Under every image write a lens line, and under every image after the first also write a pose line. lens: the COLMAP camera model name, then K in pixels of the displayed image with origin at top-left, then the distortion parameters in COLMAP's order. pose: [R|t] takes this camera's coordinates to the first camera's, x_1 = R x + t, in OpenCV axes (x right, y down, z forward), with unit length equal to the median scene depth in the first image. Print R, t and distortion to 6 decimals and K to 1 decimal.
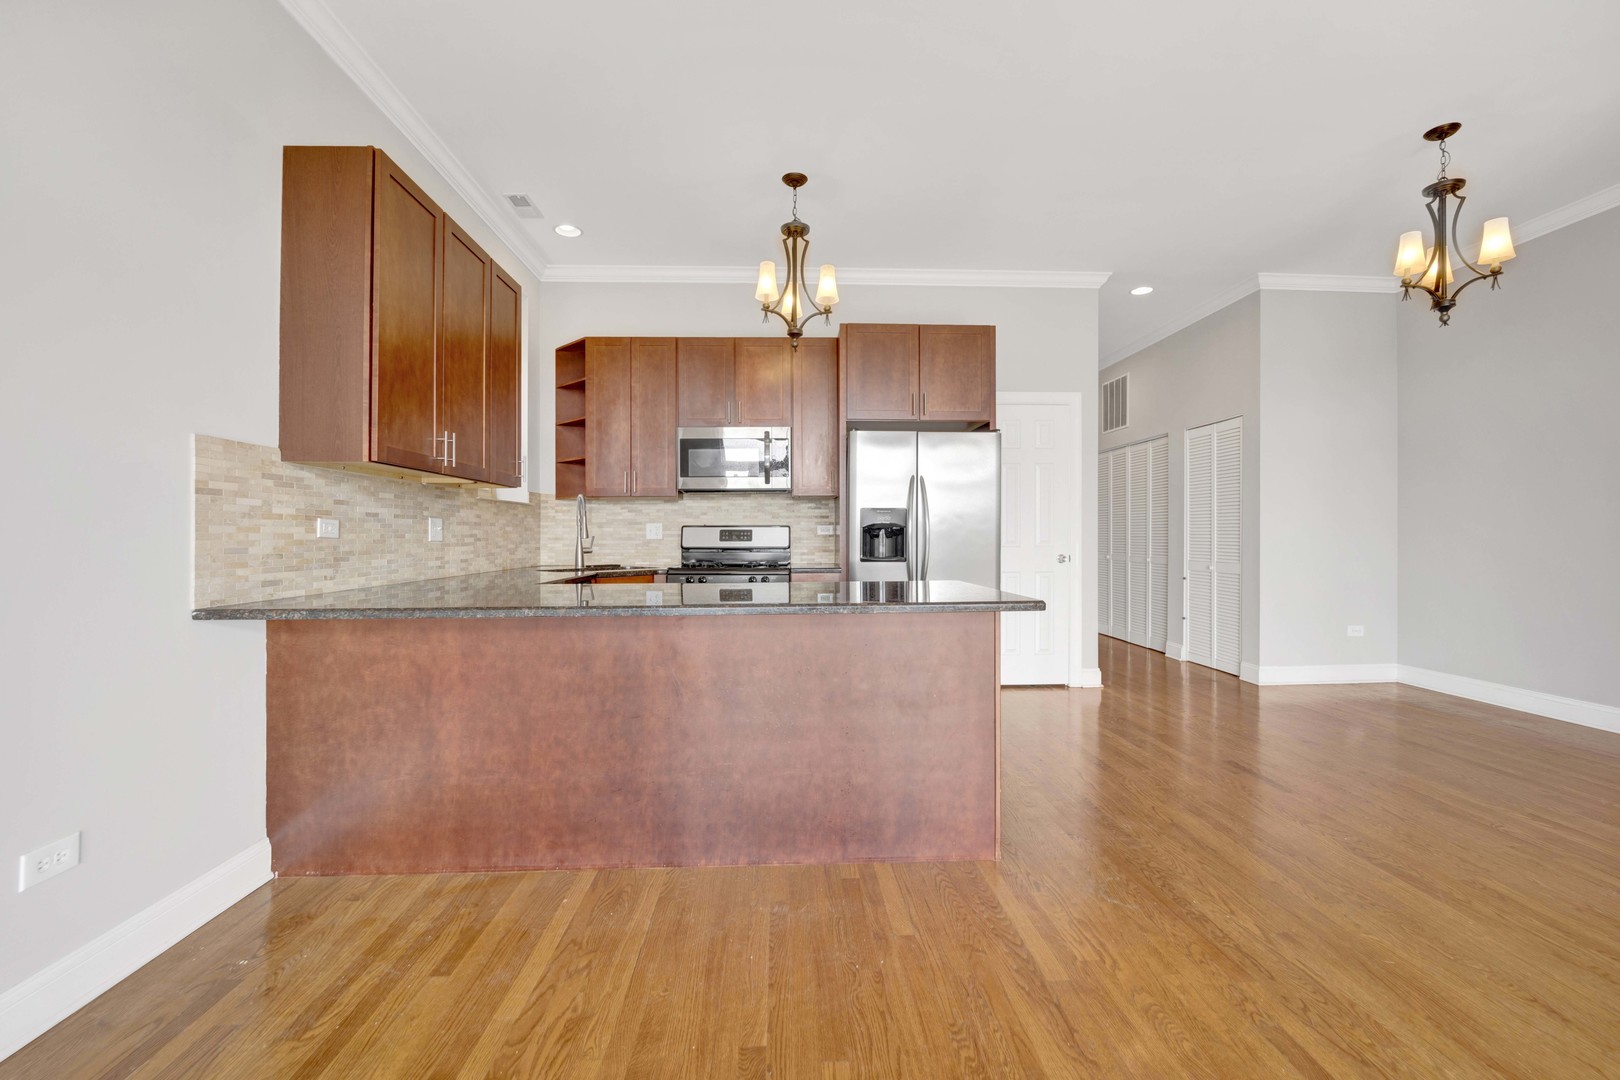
lens RADIAL K [[693.1, 0, 812.6], [0, 693.1, 530.1], [0, 0, 1]] dist [-0.017336, 0.000711]
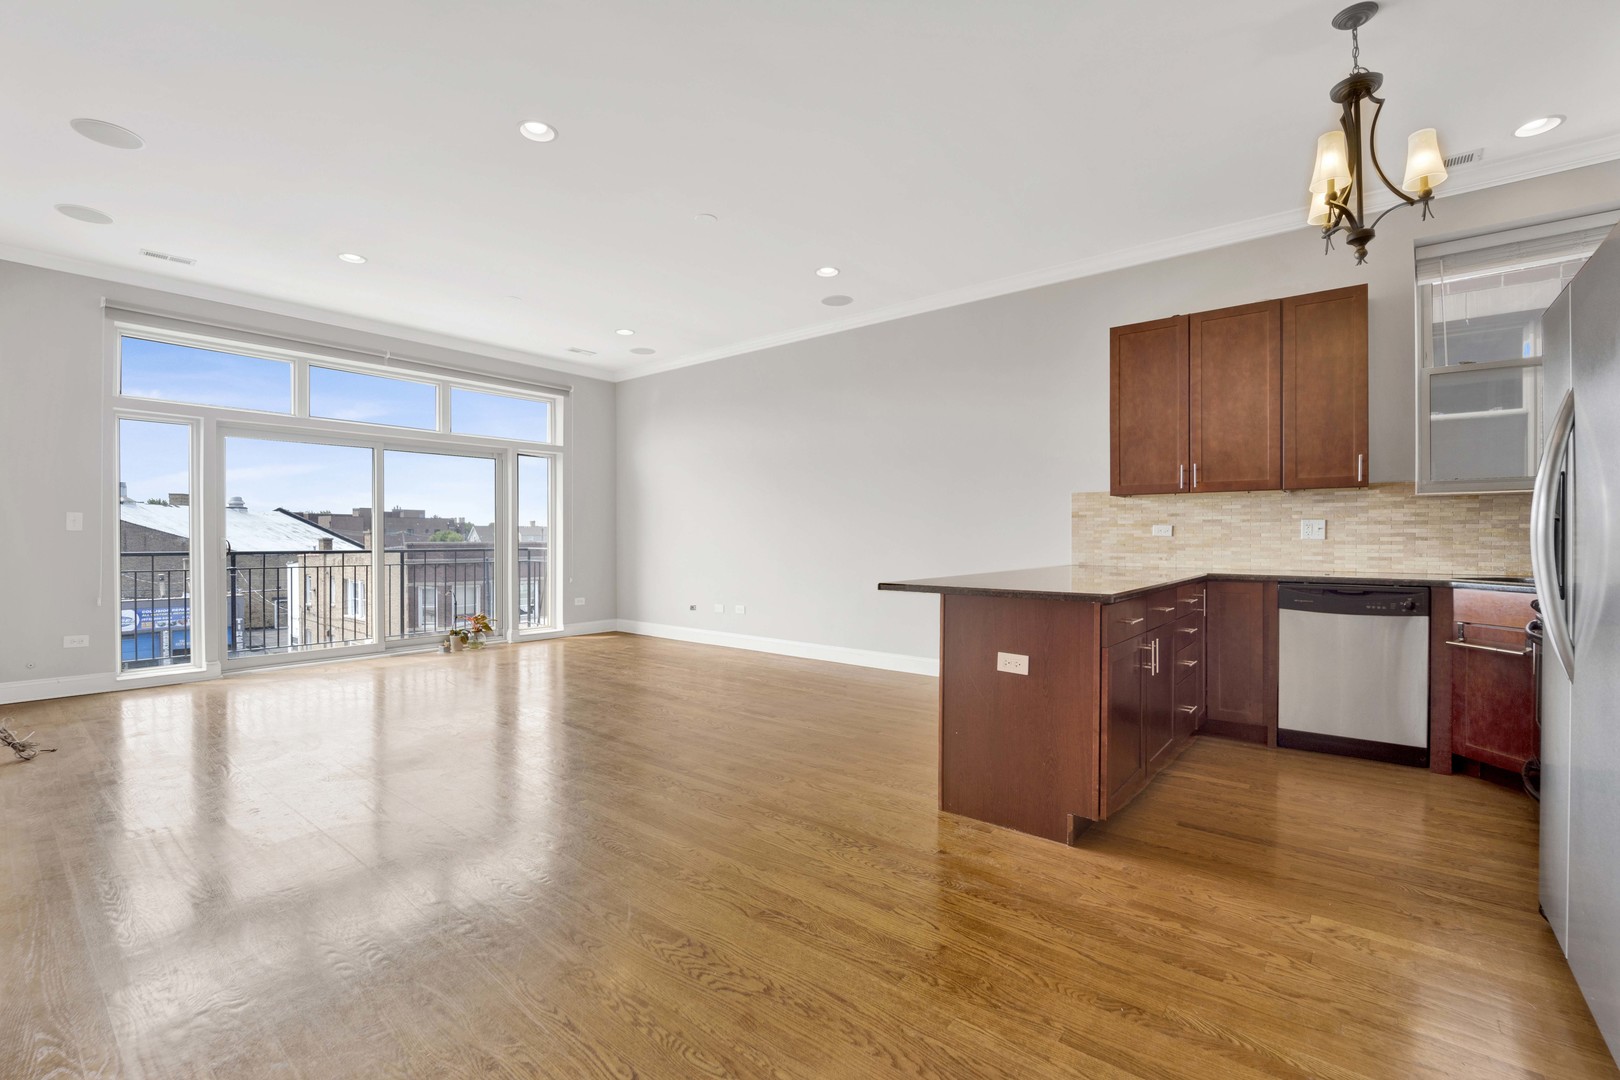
lens RADIAL K [[710.3, 0, 828.5], [0, 710.3, 541.3], [0, 0, 1]] dist [-0.026951, -0.000125]
pose [[-0.648461, 0.008234, -0.761203, 0.954690], [0.007254, 0.999963, 0.004637, 0.007975], [0.761213, -0.002515, -0.648497, 1.190138]]
